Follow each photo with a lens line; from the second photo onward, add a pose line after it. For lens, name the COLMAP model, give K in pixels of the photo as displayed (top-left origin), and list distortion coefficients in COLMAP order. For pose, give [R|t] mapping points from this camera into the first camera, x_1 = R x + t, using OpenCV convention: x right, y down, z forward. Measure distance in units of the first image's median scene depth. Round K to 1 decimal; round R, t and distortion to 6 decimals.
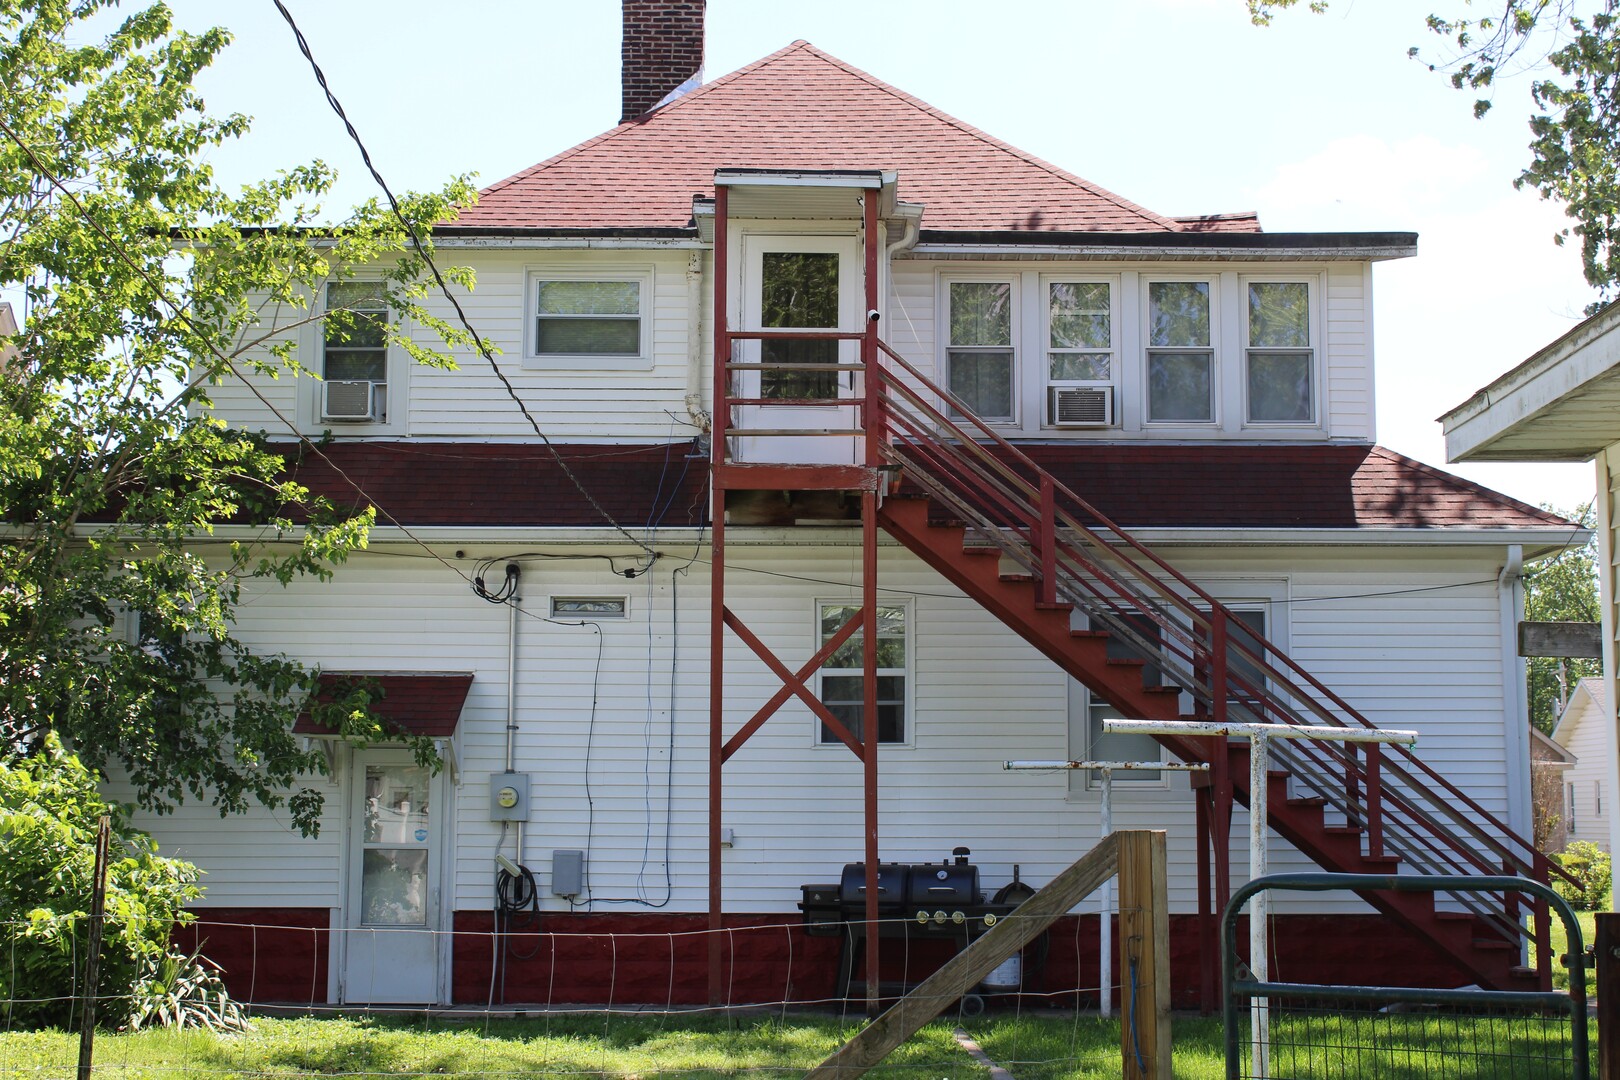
lens RADIAL K [[2476.1, 0, 810.0], [0, 2476.1, 540.0], [0, 0, 1]] dist [-0.039173, -0.112514]
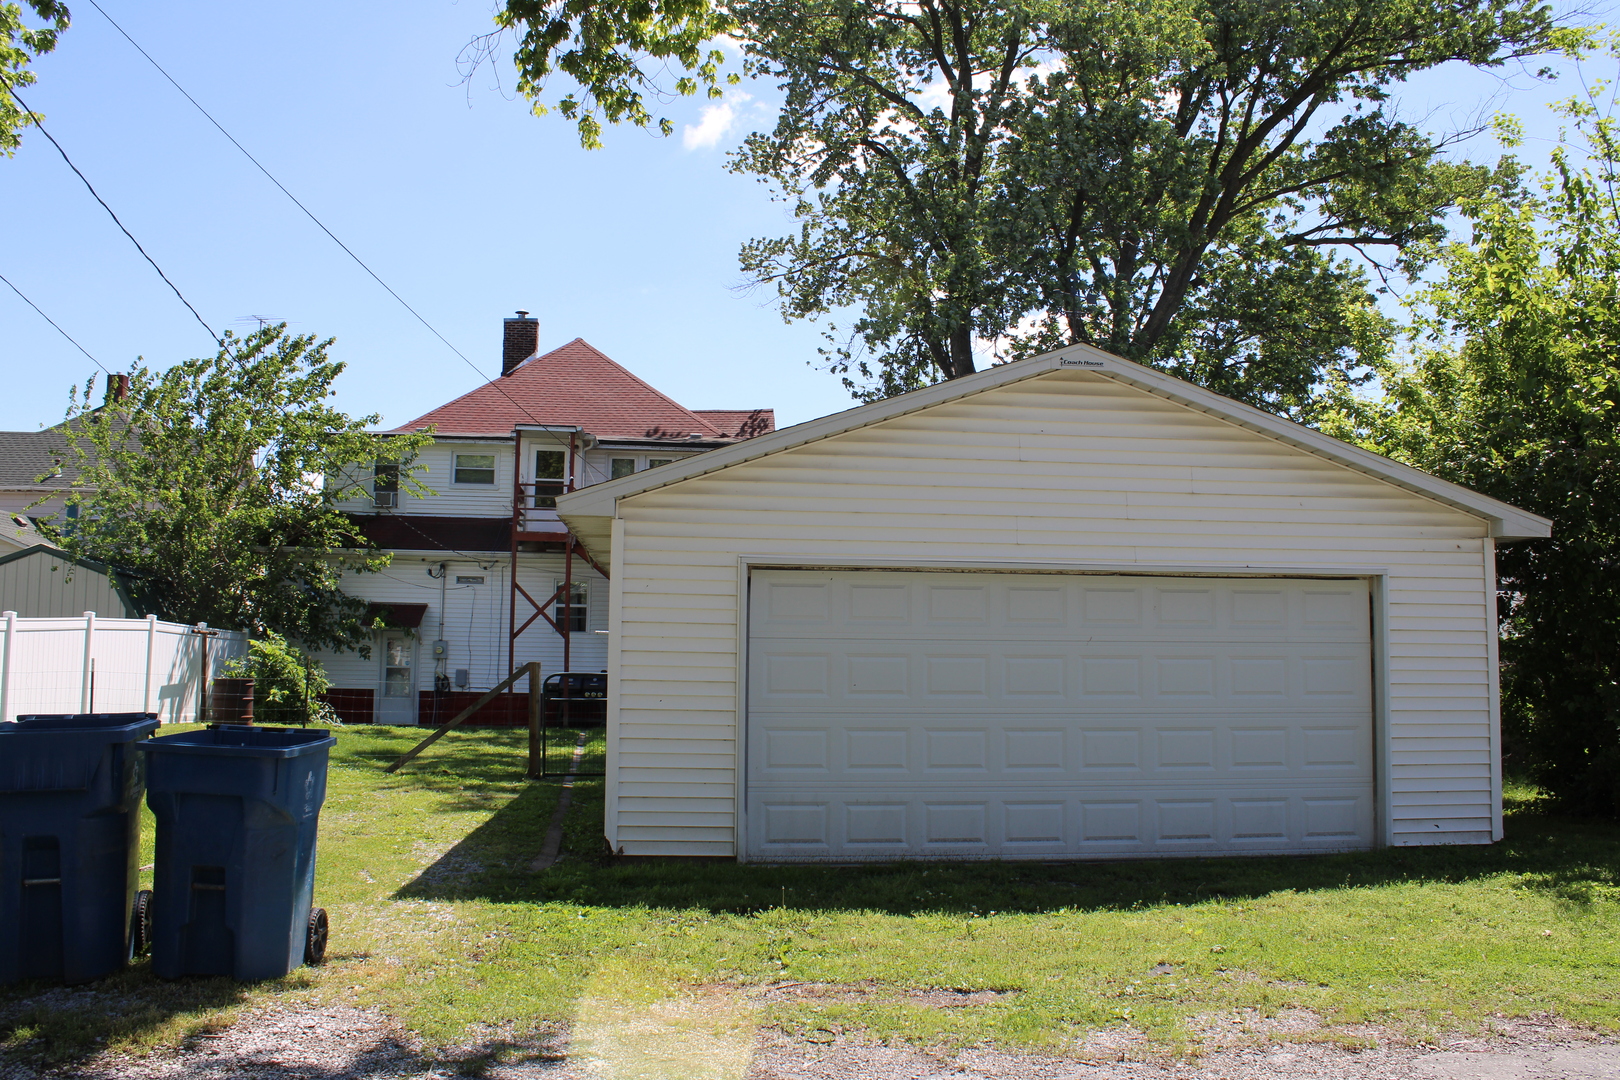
lens RADIAL K [[1407.3, 0, 811.1], [0, 1407.3, 507.5], [0, 0, 1]] dist [-0.187320, 0.196228]
pose [[0.994187, 0.017825, 0.106185, 0.119866], [-0.017290, 0.999833, -0.005954, -0.050450], [-0.106273, 0.004084, 0.994329, -0.563158]]
